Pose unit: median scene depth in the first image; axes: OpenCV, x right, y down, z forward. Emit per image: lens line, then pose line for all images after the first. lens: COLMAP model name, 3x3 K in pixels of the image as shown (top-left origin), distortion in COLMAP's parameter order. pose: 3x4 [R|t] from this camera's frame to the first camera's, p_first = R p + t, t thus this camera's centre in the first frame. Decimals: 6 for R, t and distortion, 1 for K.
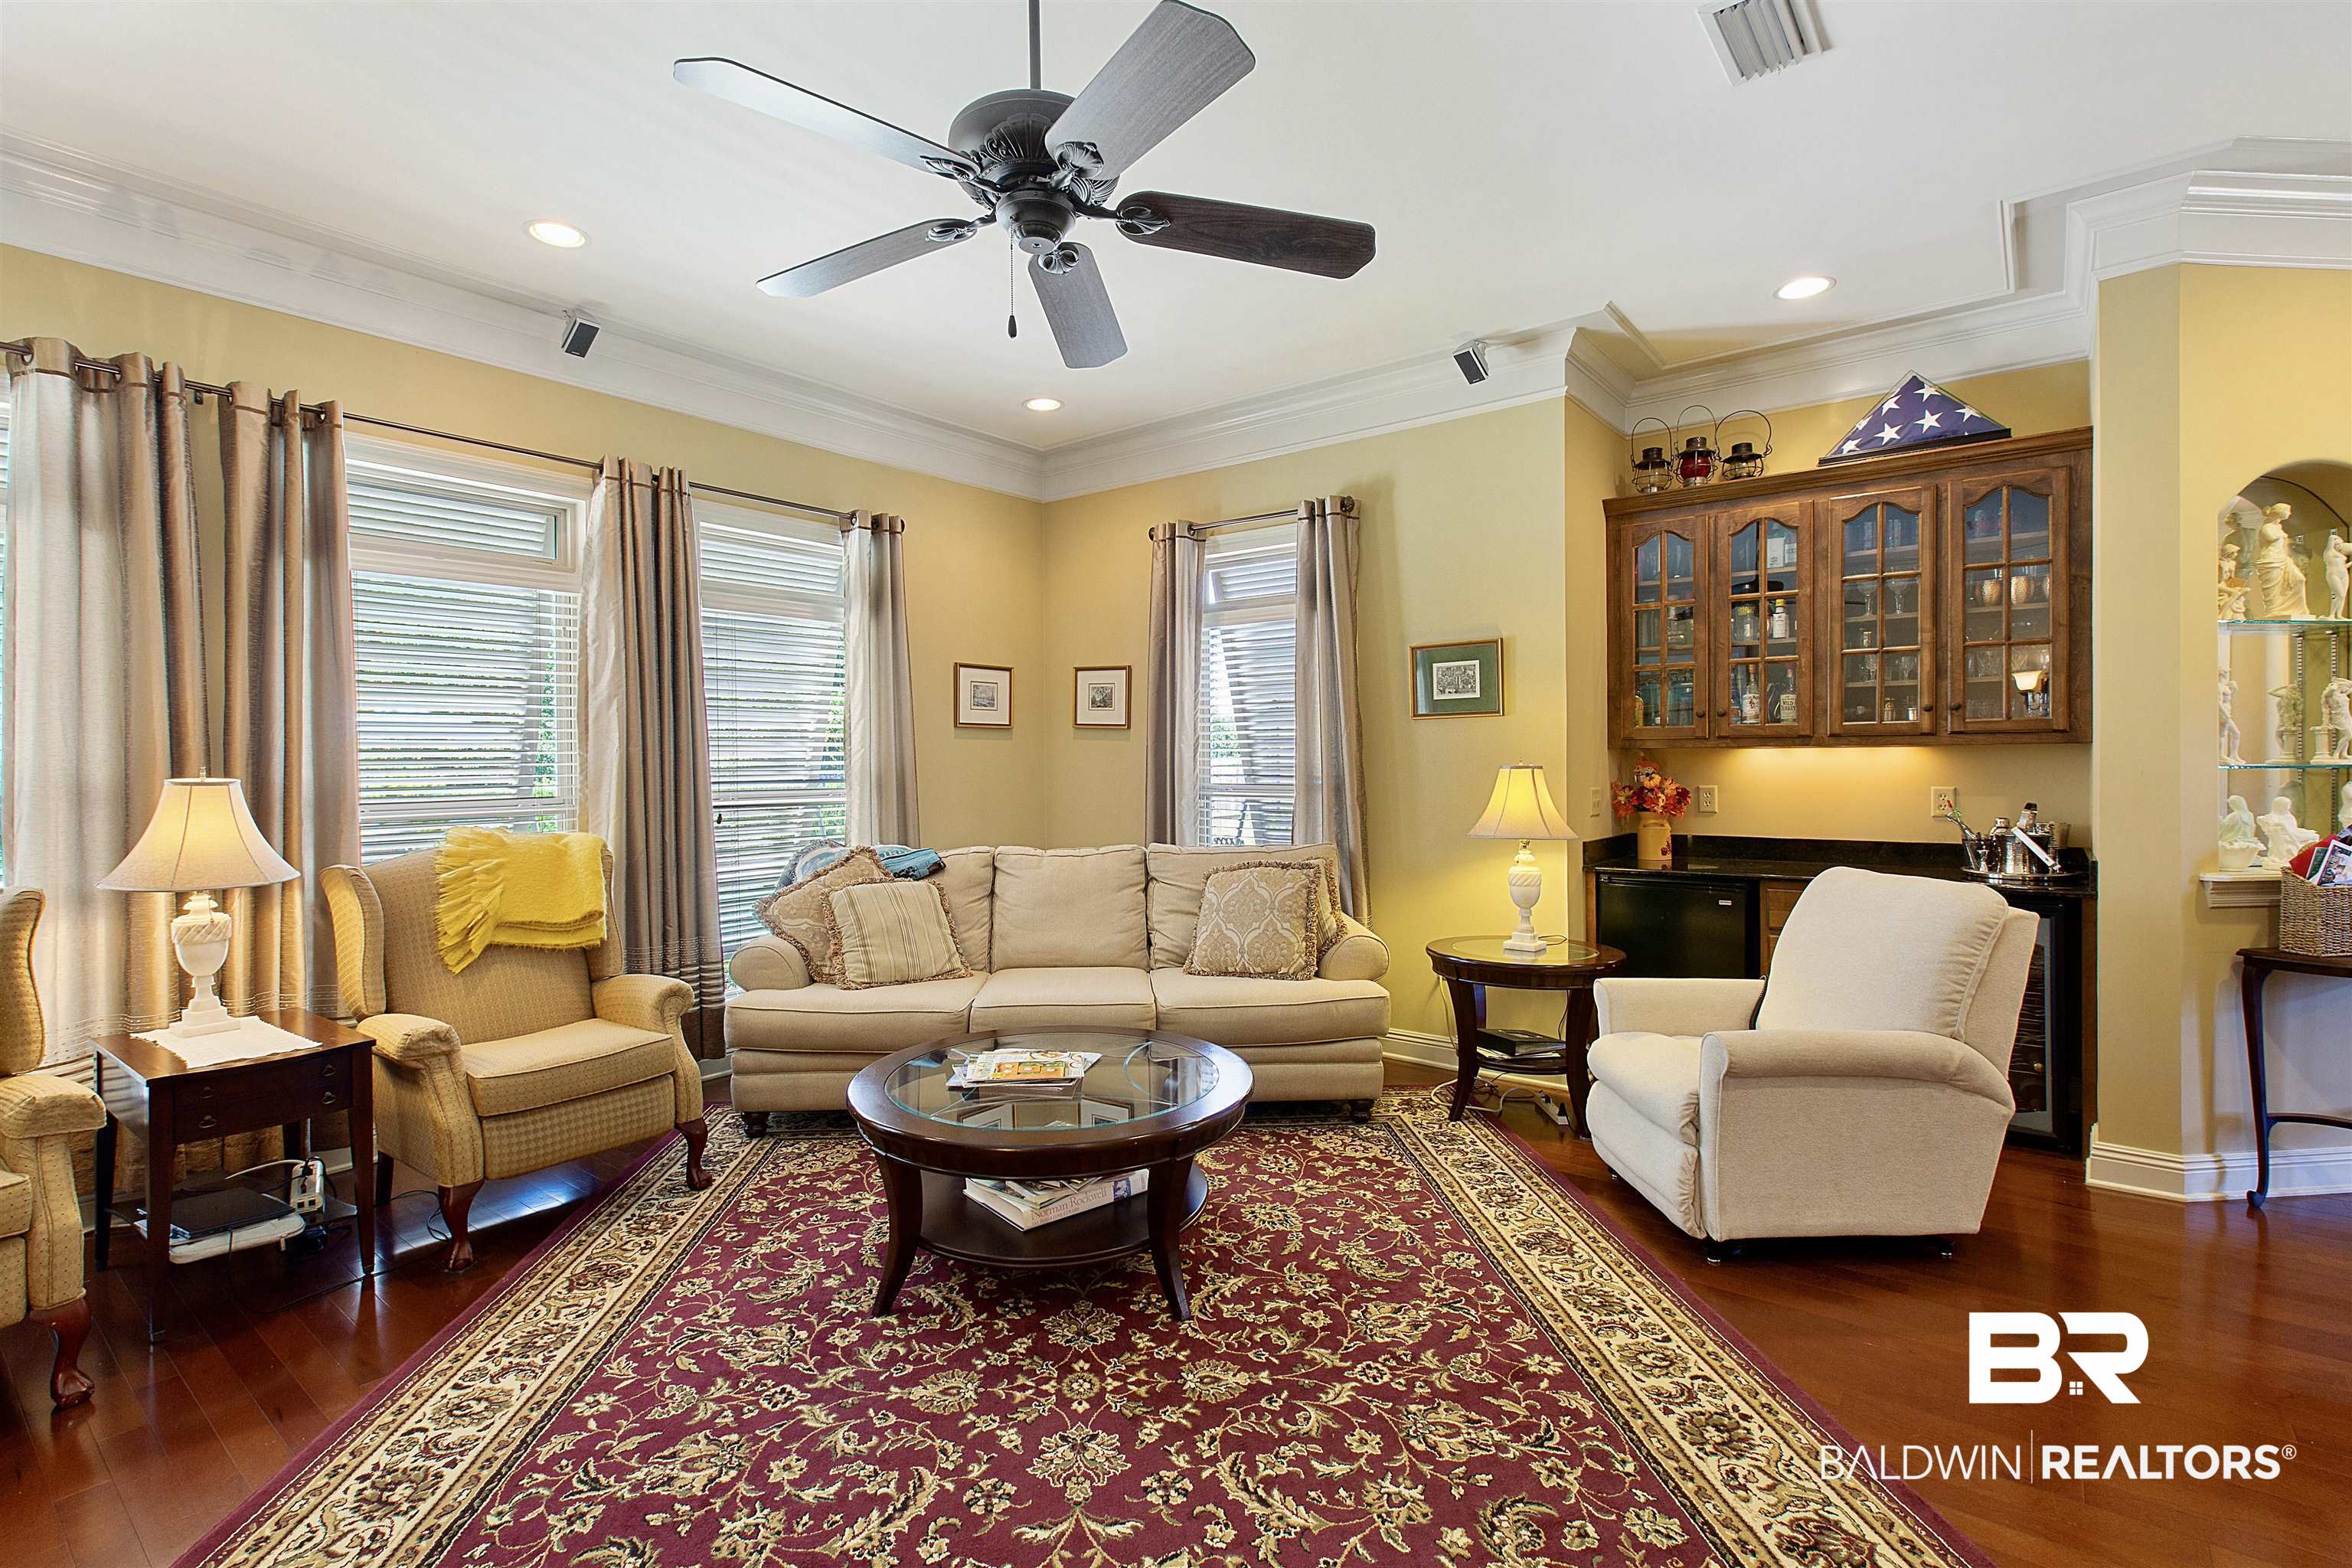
lens RADIAL K [[1102.0, 0, 1137.8], [0, 1102.0, 757.8], [0, 0, 1]] dist [0.001972, -0.001078]
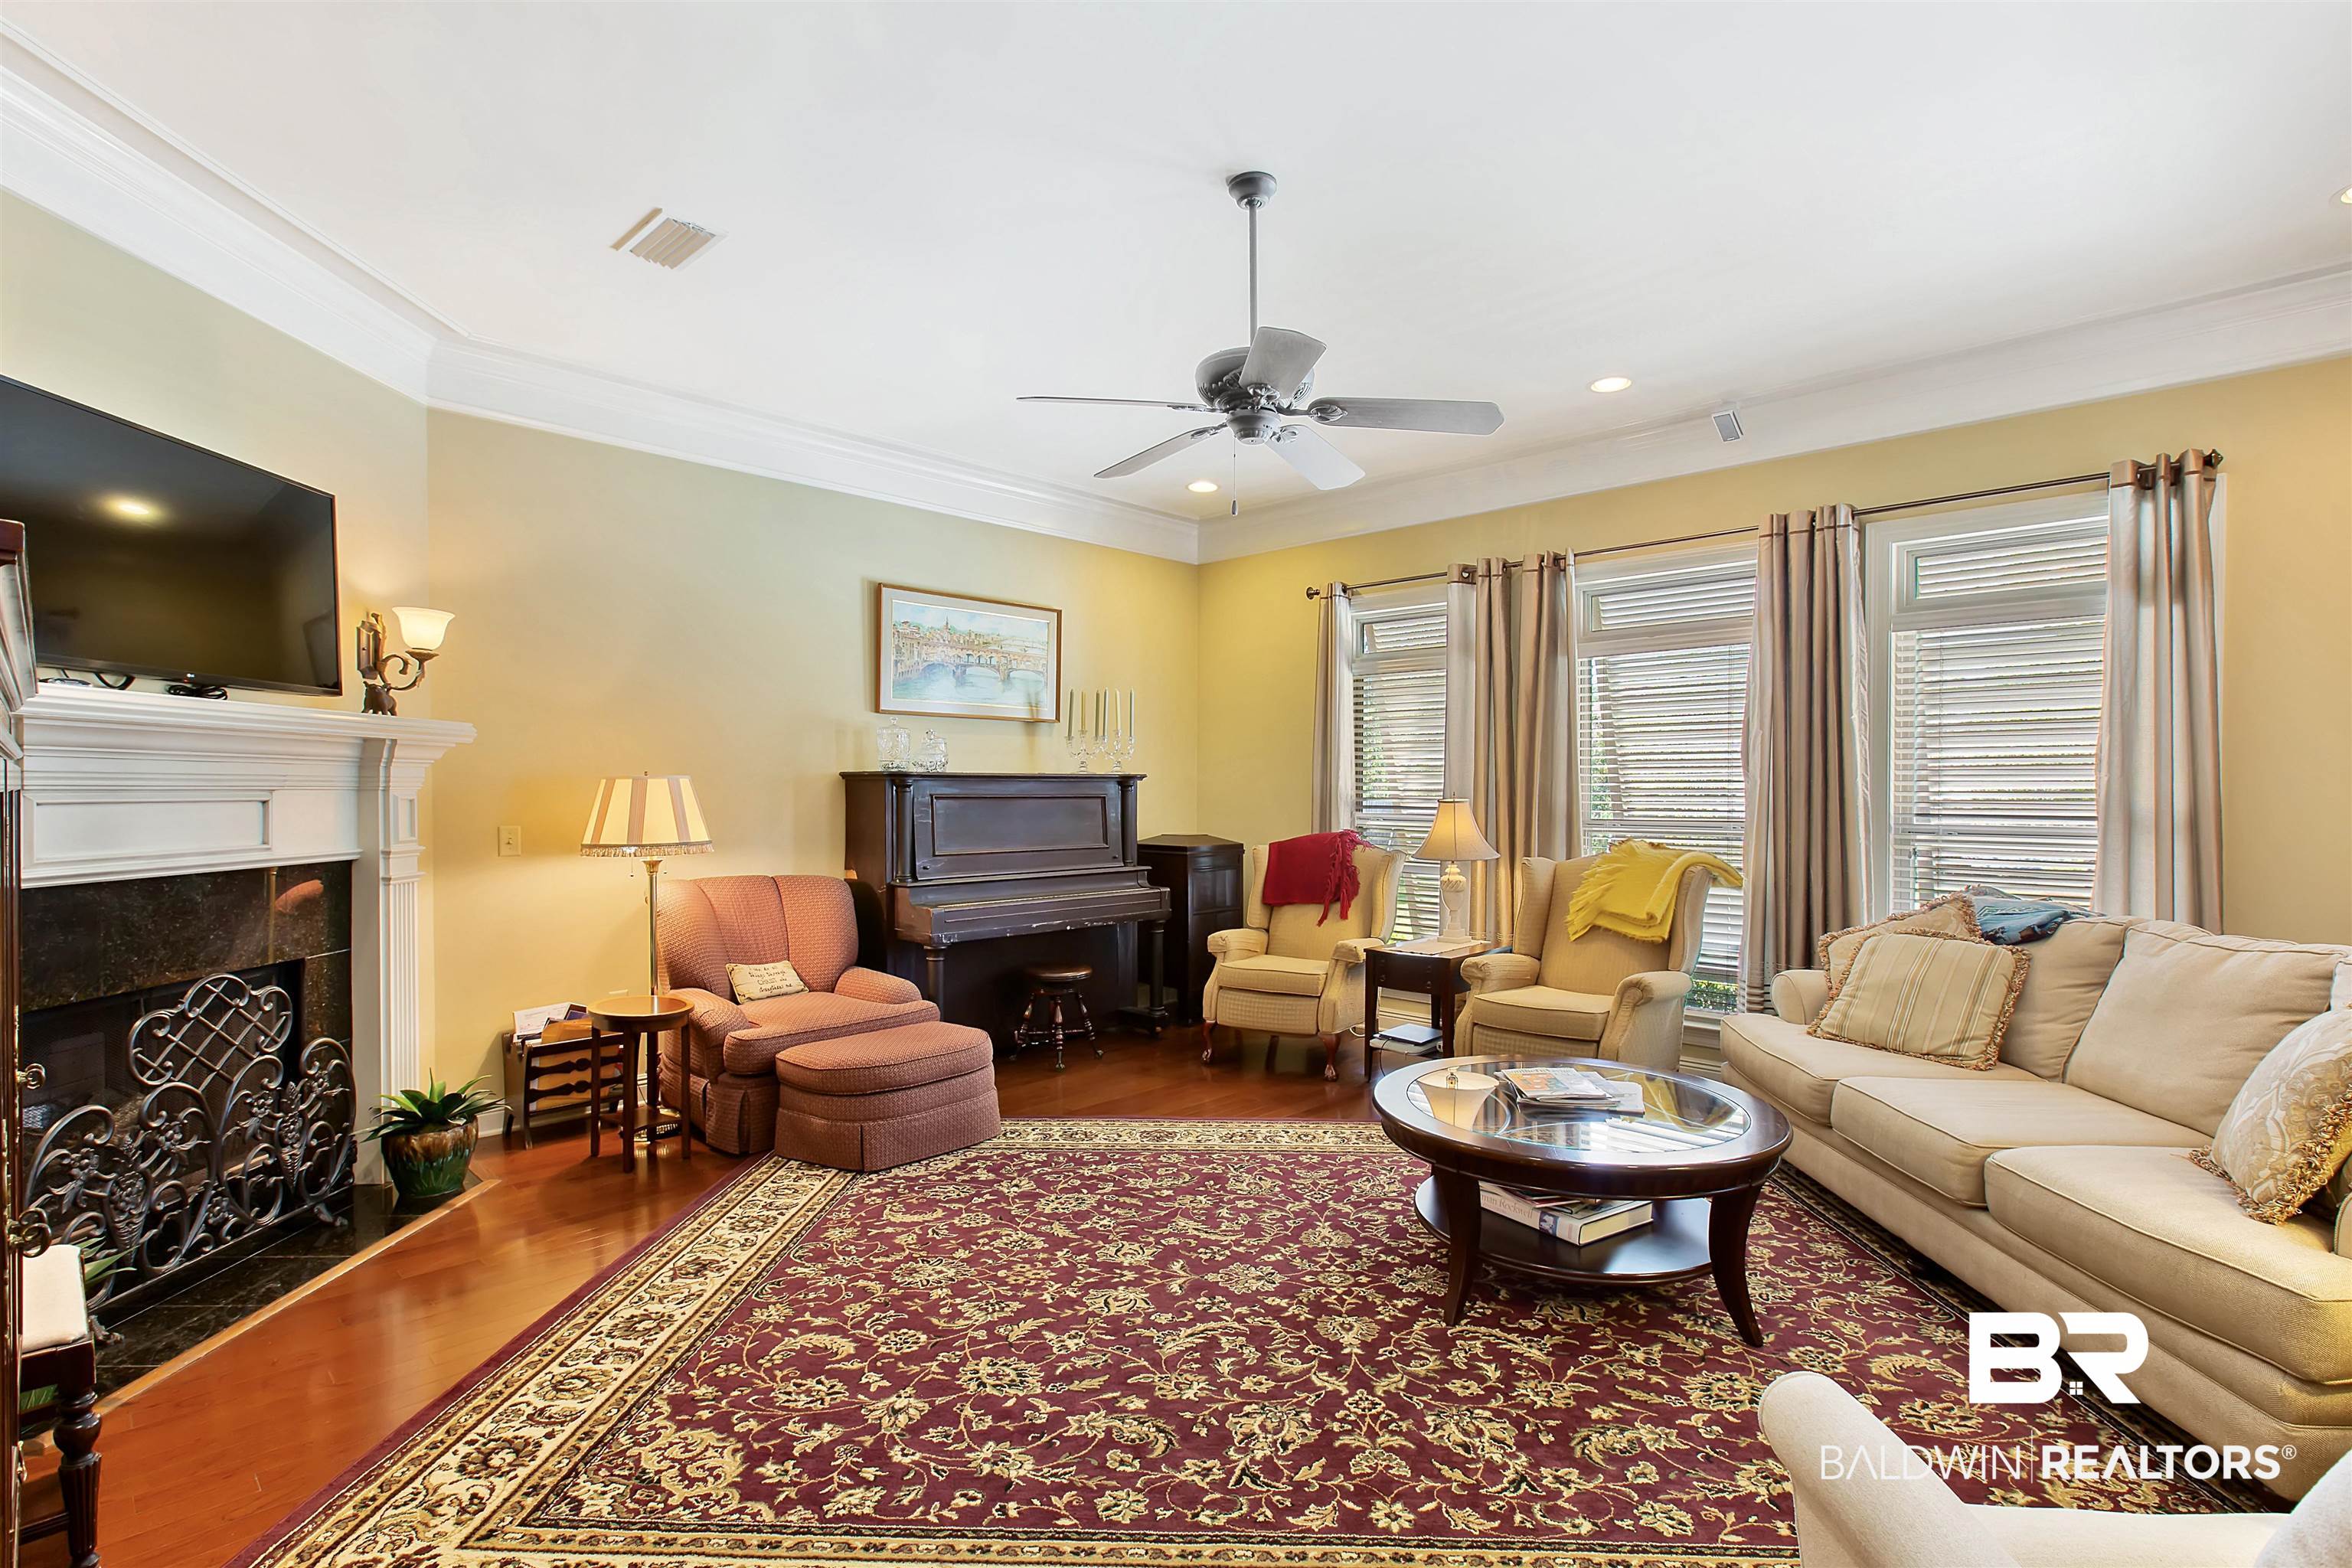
lens RADIAL K [[1102.0, 0, 1169.3], [0, 1102.0, 781.2], [0, 0, 1]] dist [0.001972, -0.001078]
pose [[-0.090686, -0.002509, -0.995876, 1.167230], [-0.008850, 0.999959, -0.001713, -0.001186], [0.995840, 0.008658, -0.090705, 0.868863]]
